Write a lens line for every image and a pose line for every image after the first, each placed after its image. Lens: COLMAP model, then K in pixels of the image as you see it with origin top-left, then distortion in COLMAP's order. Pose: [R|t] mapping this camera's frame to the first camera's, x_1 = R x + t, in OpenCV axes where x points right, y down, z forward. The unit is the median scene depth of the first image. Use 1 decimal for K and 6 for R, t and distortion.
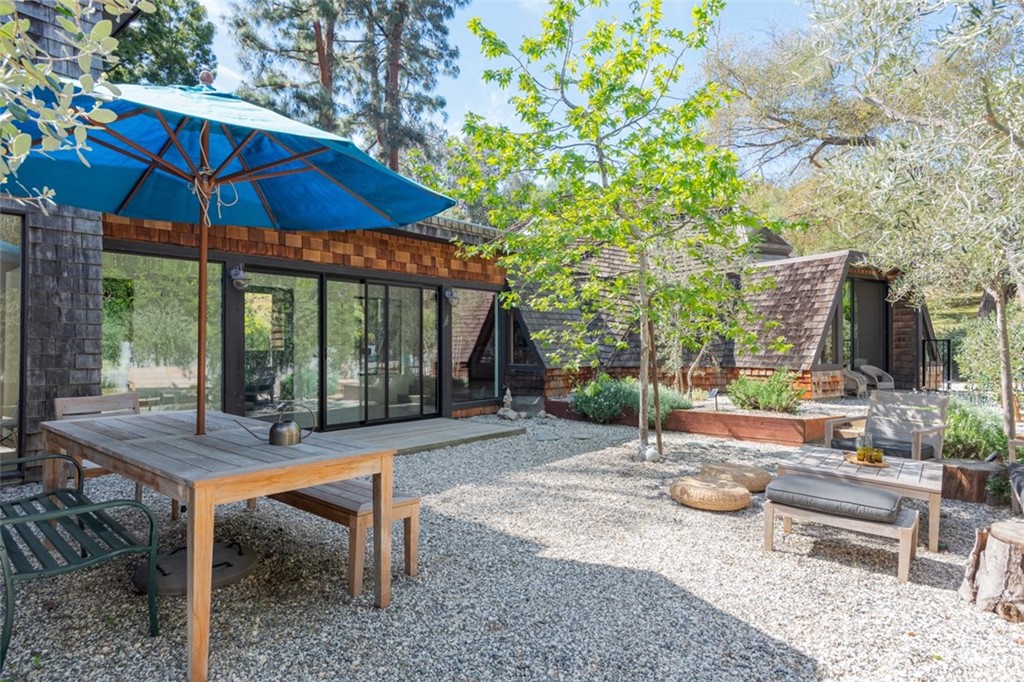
lens RADIAL K [[606.9, 0, 515.1], [0, 606.9, 341.1], [0, 0, 1]] dist [0.010358, 0.000193]
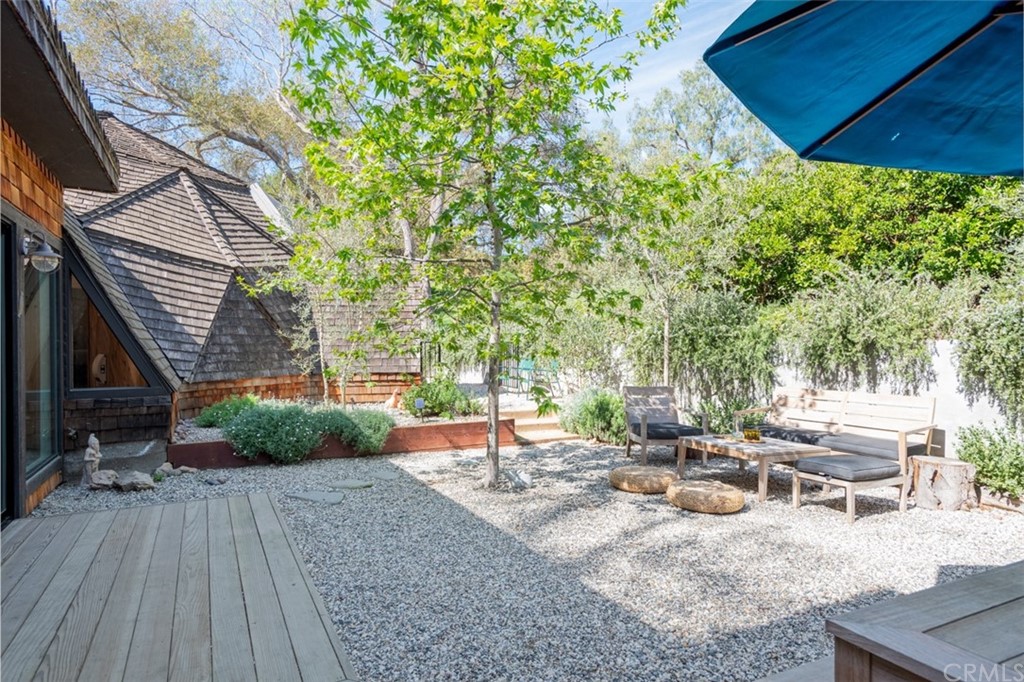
lens RADIAL K [[606.9, 0, 514.3], [0, 606.9, 341.3], [0, 0, 1]] dist [0.010358, 0.000193]
pose [[0.399062, -0.004903, 0.916911, -0.441330], [0.003339, 0.999987, 0.003894, -0.007735], [-0.916918, 0.001508, 0.399073, 0.533085]]
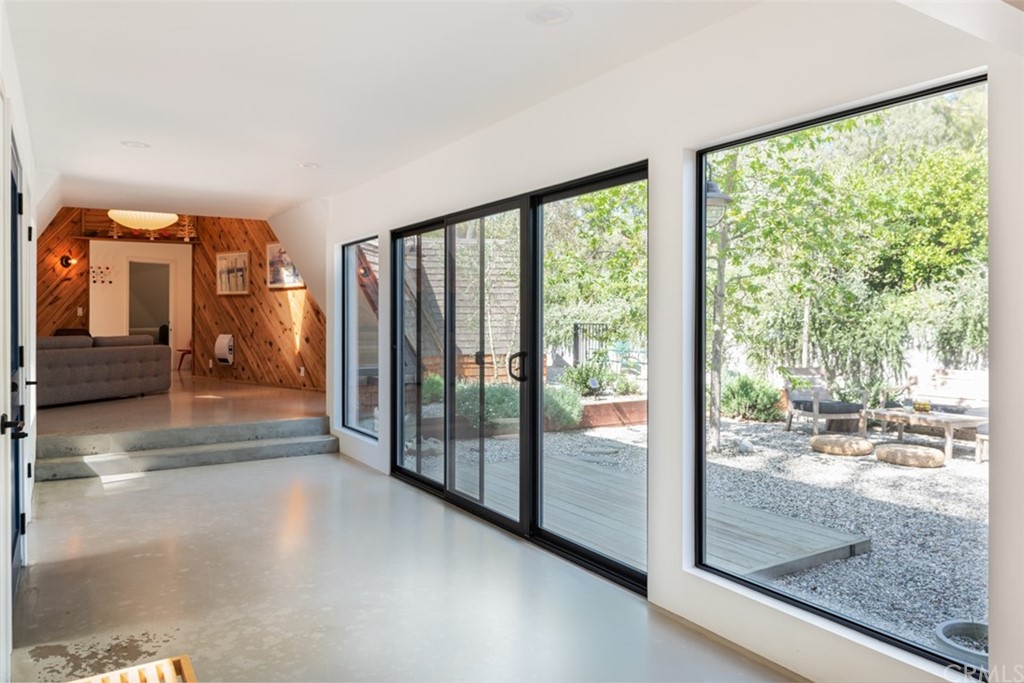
lens RADIAL K [[726.8, 0, 512.5], [0, 726.8, 335.8], [0, 0, 1]] dist [-0.010450, 0.000642]
pose [[0.319691, -0.022730, 0.947249, -0.805589], [-0.003826, 0.999673, 0.025279, -0.016139], [-0.947514, -0.011706, 0.319500, 0.777319]]
